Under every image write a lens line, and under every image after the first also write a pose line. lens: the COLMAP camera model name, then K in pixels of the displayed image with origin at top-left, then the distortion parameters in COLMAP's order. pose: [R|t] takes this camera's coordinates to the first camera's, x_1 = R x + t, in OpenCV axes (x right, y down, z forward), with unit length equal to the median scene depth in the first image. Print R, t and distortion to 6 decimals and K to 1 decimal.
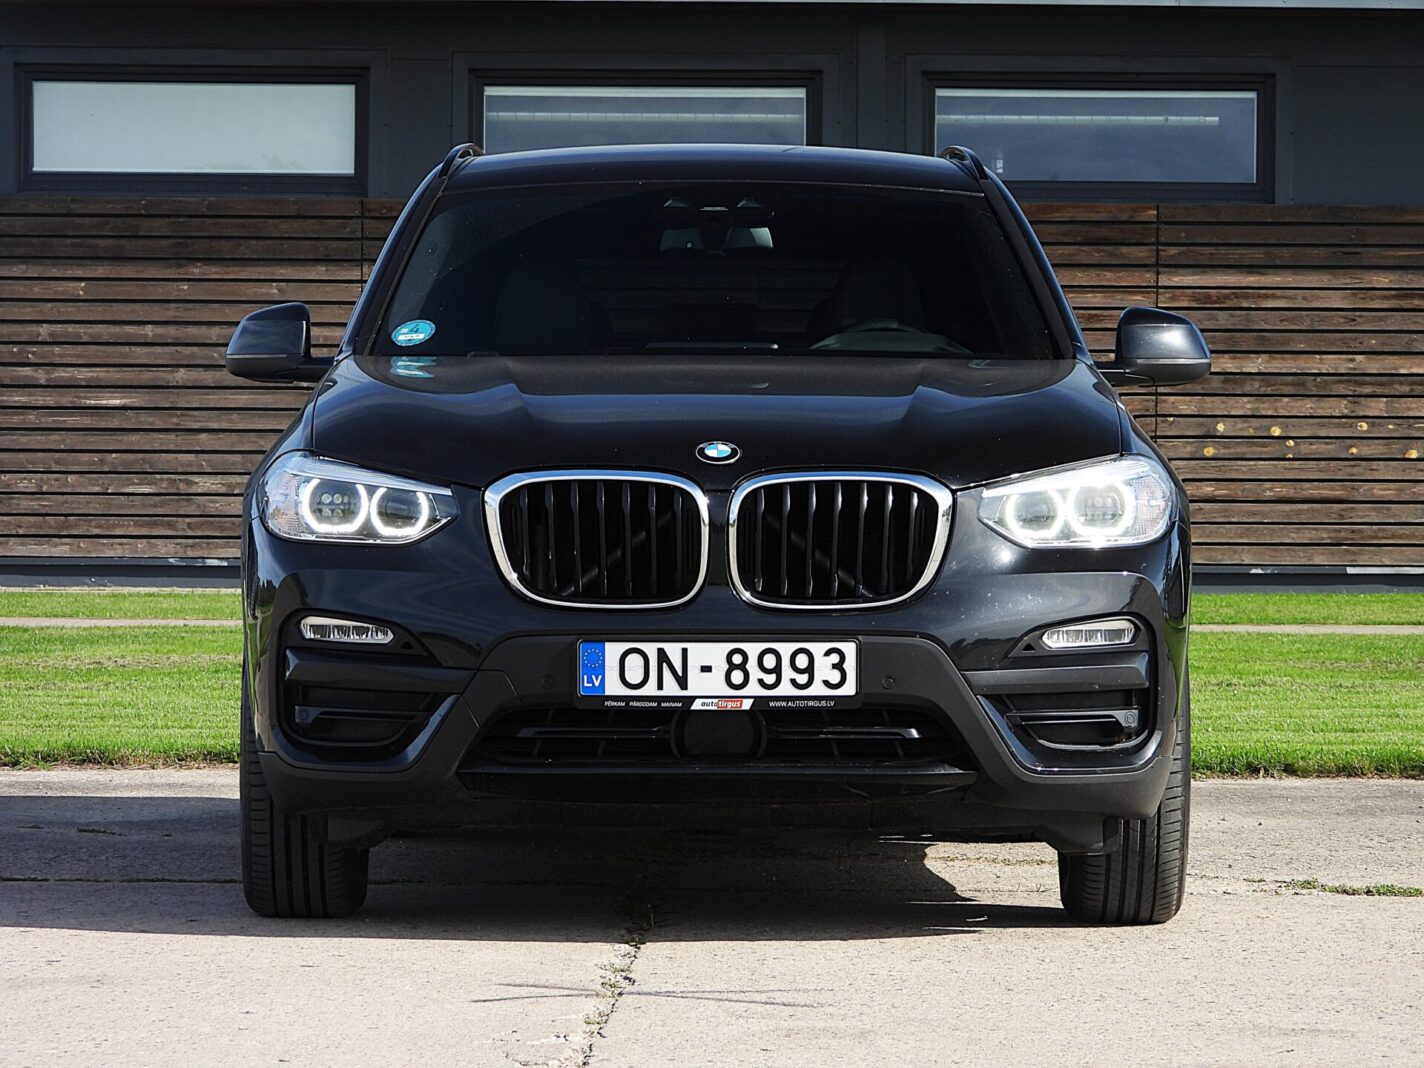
lens RADIAL K [[5569.5, 0, 717.2], [0, 5569.5, 534.3], [0, 0, 1]] dist [-0.036447, 0.000000]
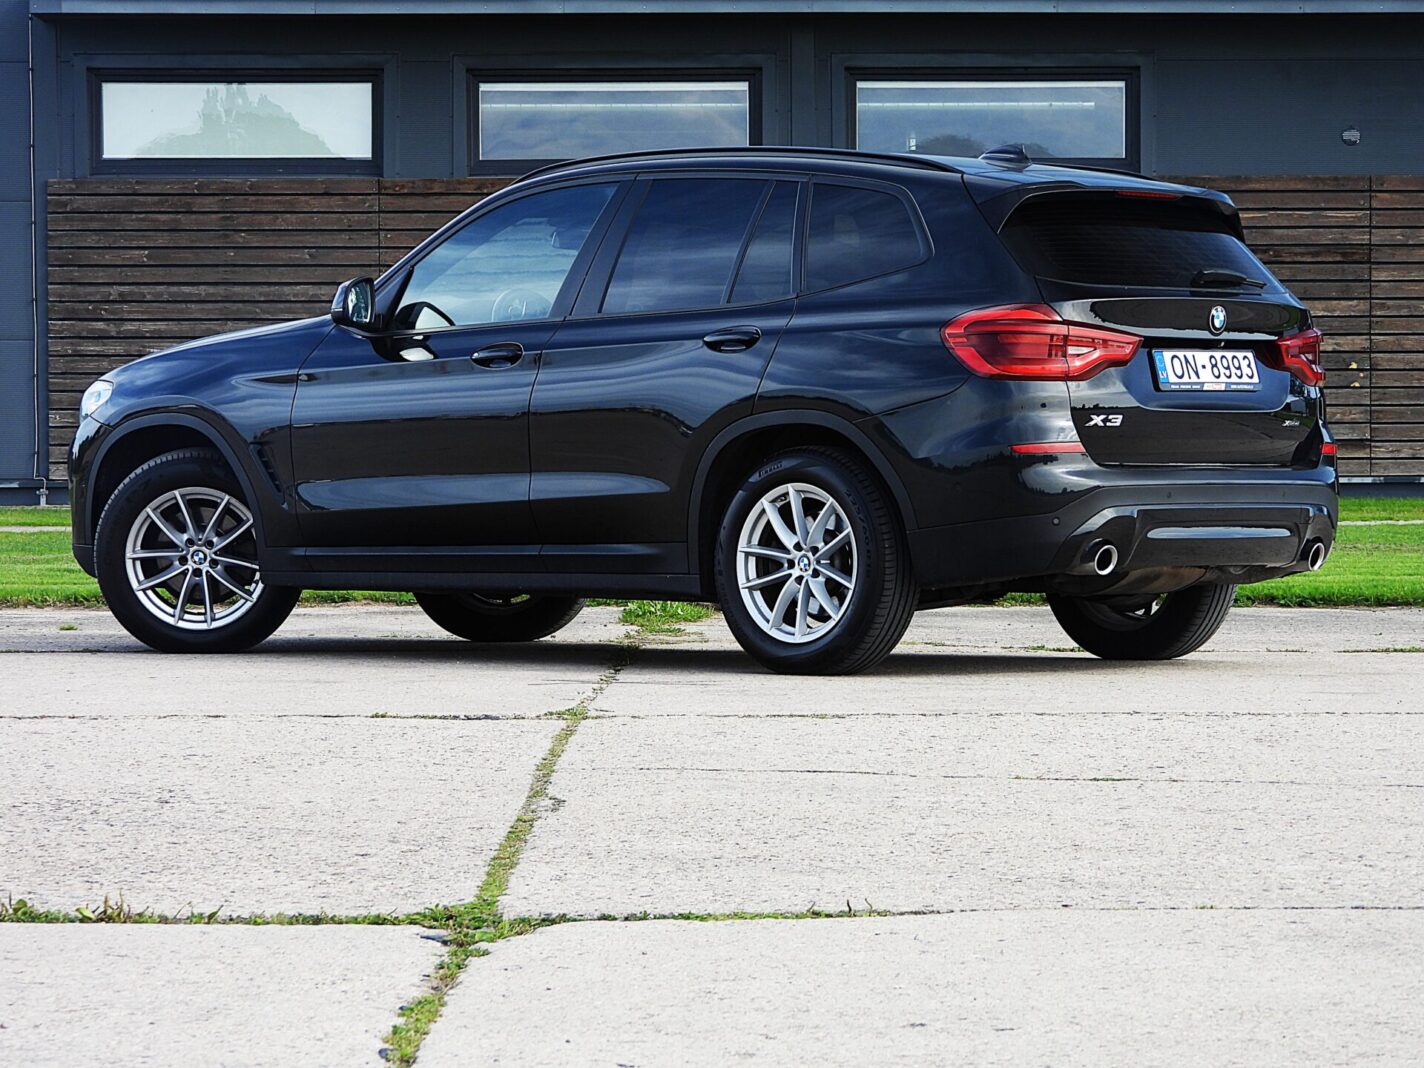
lens RADIAL K [[5569.5, 0, 709.3], [0, 5569.5, 536.5], [0, 0, 1]] dist [-0.036447, 0.000000]
pose [[0.999944, -0.009880, 0.003906, 0.001933], [0.009836, 0.999888, 0.011314, 0.003914], [-0.004018, -0.011275, 0.999928, -0.199160]]
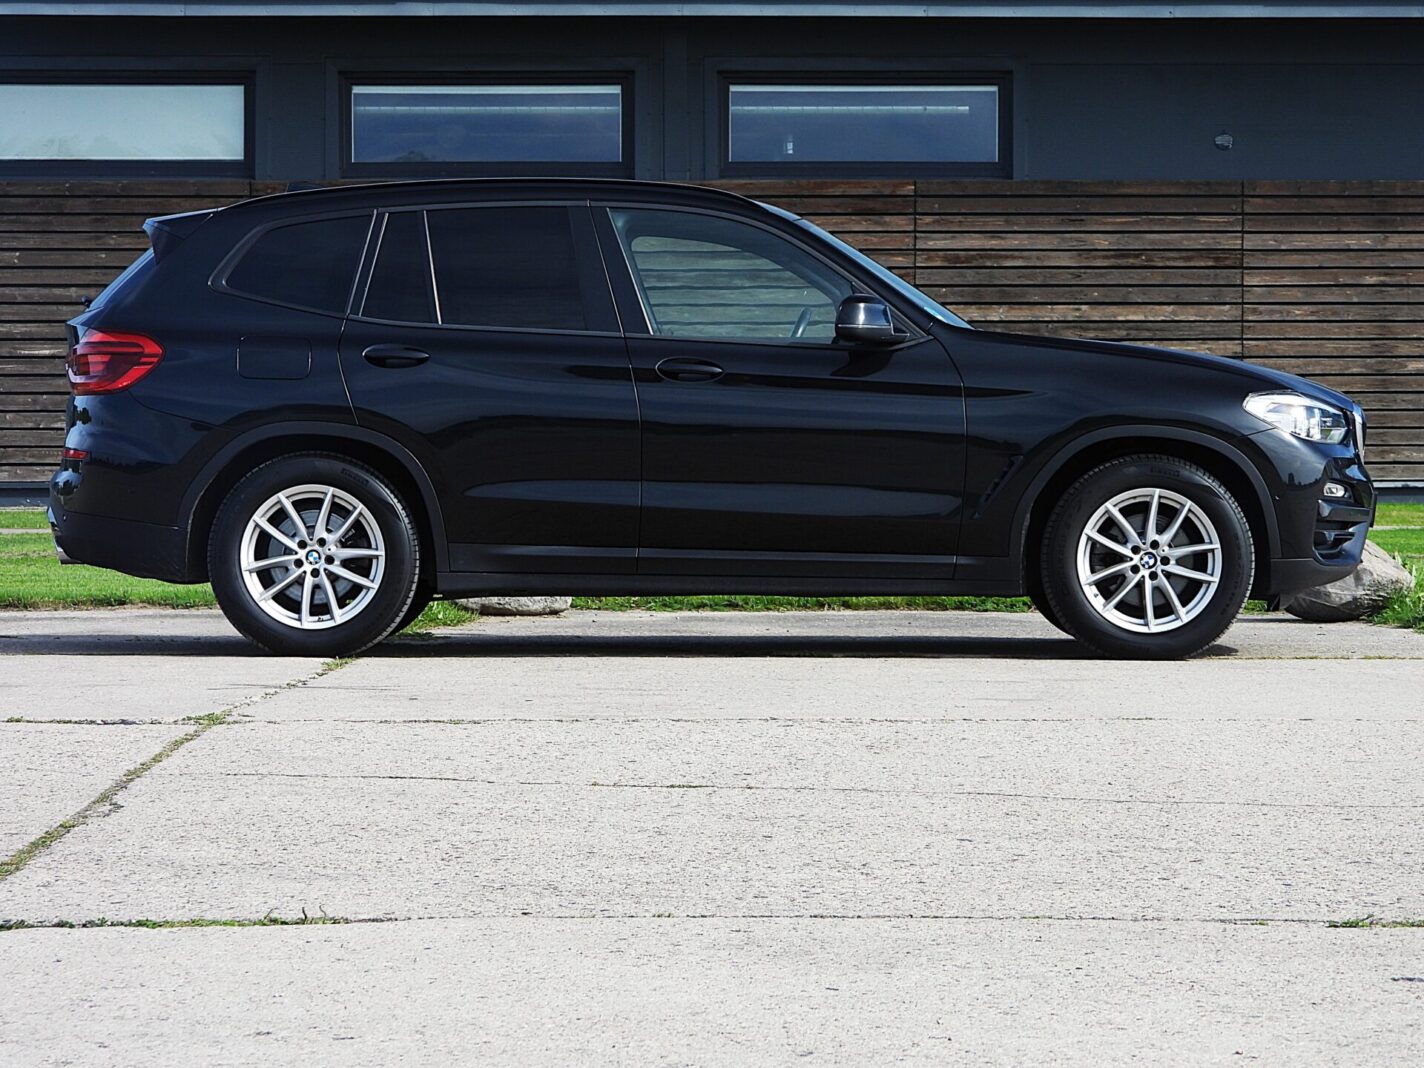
lens RADIAL K [[5569.5, 0, 730.0], [0, 5569.5, 565.6], [0, 0, 1]] dist [-0.036447, 0.000000]
pose [[0.999918, -0.007514, 0.010373, 0.026296], [0.007346, 0.999843, 0.016142, 0.003914], [-0.010493, -0.016064, 0.999816, -0.199017]]
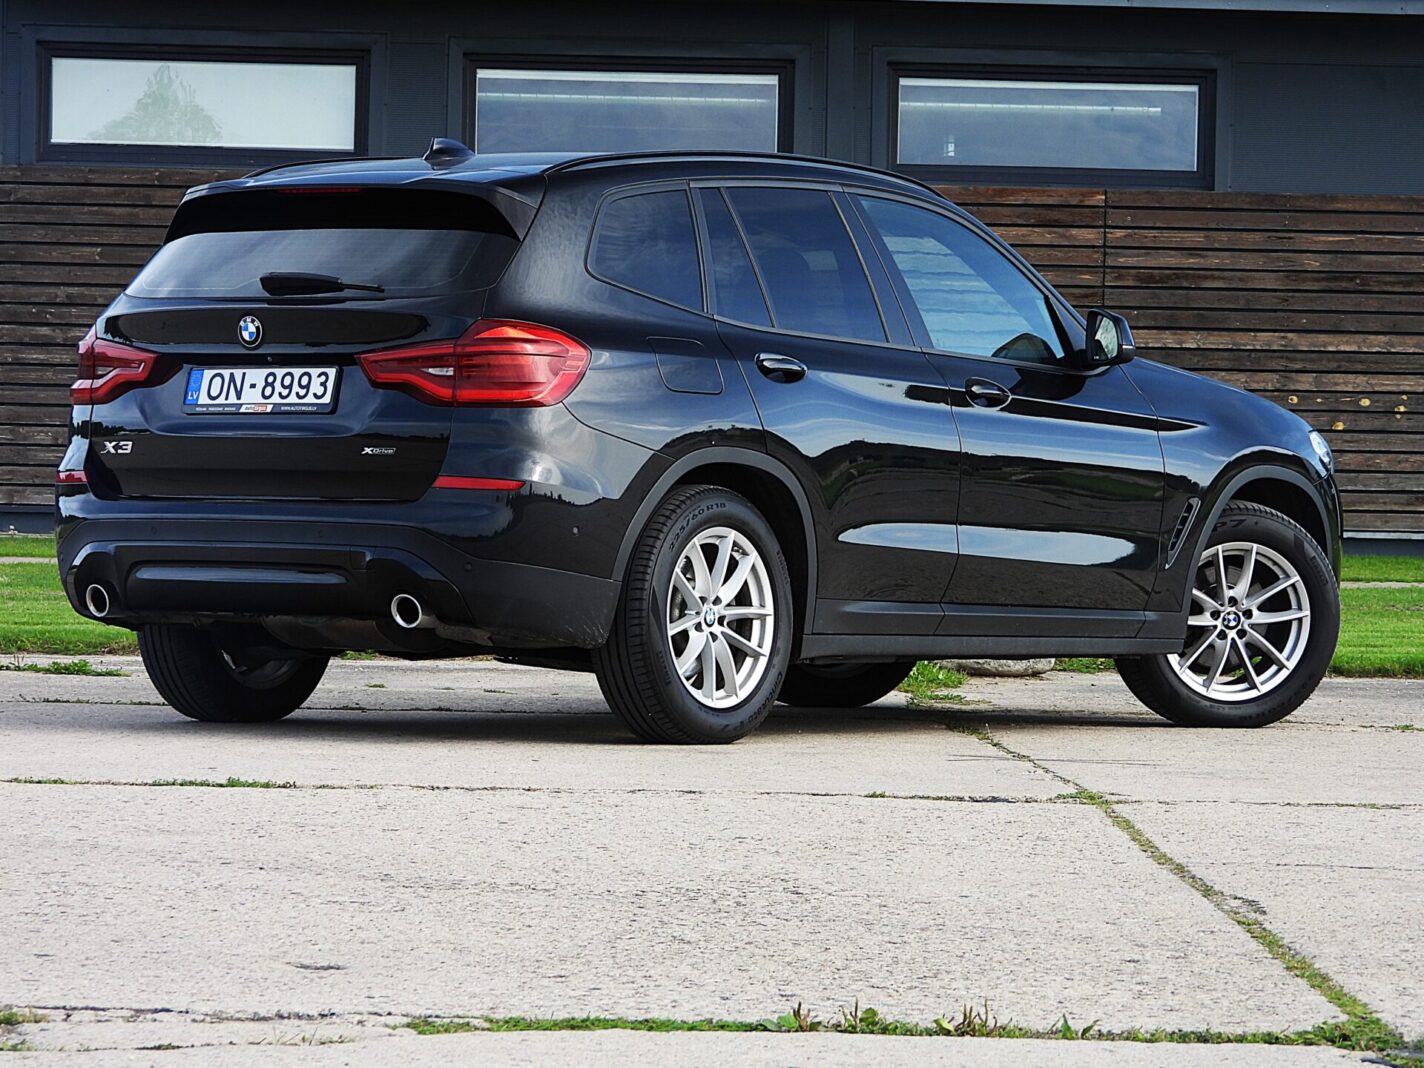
lens RADIAL K [[6227.4, 0, 711.5], [0, 6227.4, 530.1], [0, 0, 1]] dist [-0.054930, 0.000000]
pose [[0.999009, 0.012858, 0.042610, -0.046875], [-0.013014, 0.999910, 0.003386, 0.003151], [-0.042563, -0.003937, 0.999086, -0.193712]]
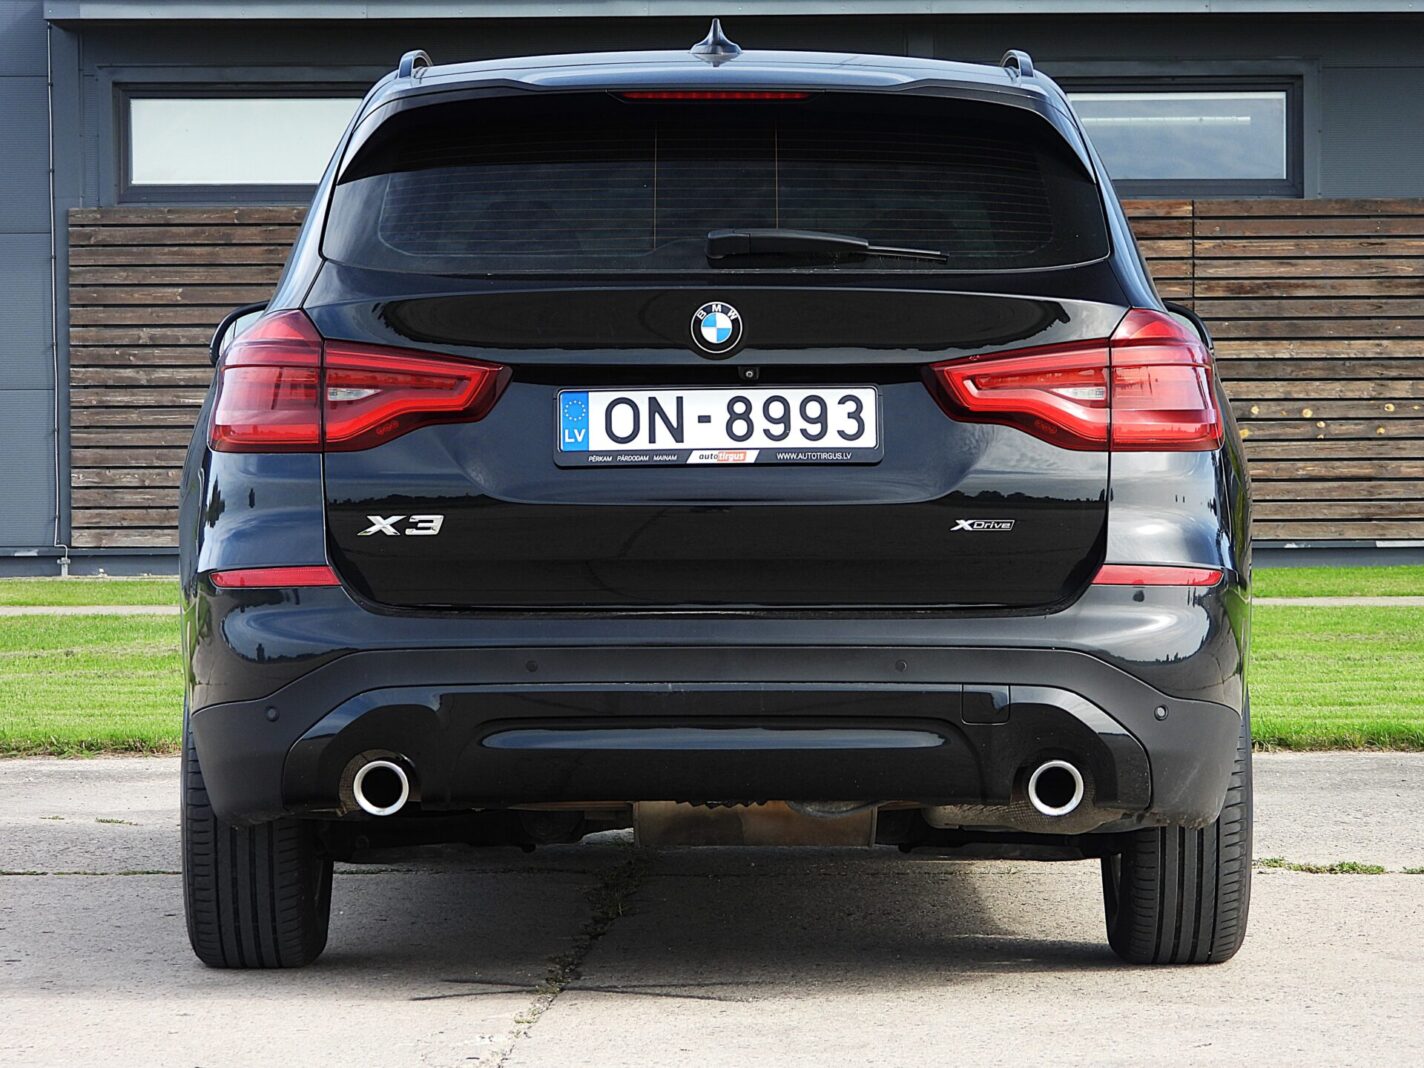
lens RADIAL K [[5175.4, 0, 716.2], [0, 5175.4, 537.5], [0, 0, 1]] dist [-0.018347, 0.000000]
pose [[0.999709, -0.012920, -0.020394, 0.007783], [0.013018, 0.999904, 0.004667, -0.000959], [0.020331, -0.004932, 0.999781, 0.014664]]
